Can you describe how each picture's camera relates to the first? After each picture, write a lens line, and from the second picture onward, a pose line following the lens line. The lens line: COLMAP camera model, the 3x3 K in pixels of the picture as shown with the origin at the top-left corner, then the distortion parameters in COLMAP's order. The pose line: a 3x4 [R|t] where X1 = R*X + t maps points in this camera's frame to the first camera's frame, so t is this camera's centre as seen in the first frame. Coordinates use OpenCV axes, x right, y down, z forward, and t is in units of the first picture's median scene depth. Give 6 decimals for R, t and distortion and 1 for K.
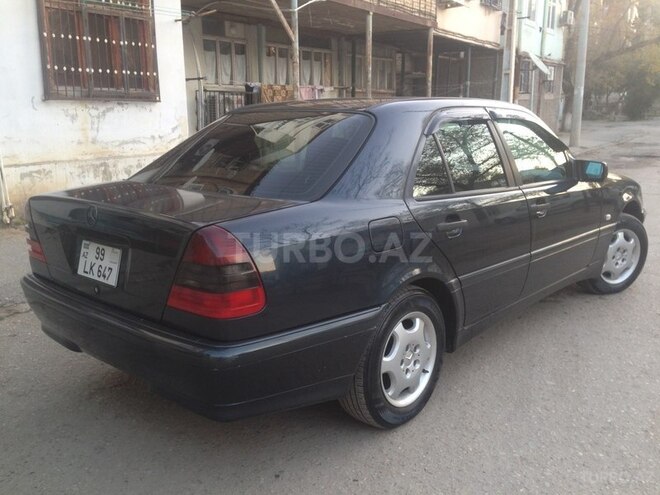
lens RADIAL K [[611.0, 0, 330.0], [0, 611.0, 247.5], [0, 0, 1]] dist [0.167963, -0.284952]
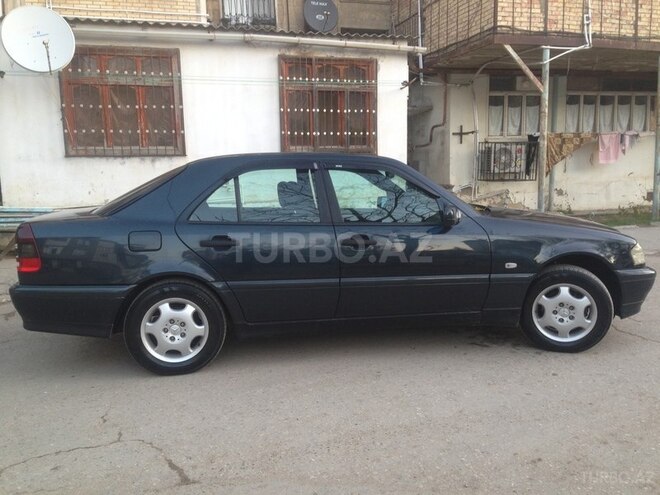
lens RADIAL K [[611.0, 0, 330.0], [0, 611.0, 247.5], [0, 0, 1]] dist [0.167963, -0.284952]
pose [[0.770995, 0.079875, -0.631812, 0.470041], [-0.128779, 0.991162, -0.031844, -0.004581], [0.623684, 0.105916, 0.774467, 0.028885]]
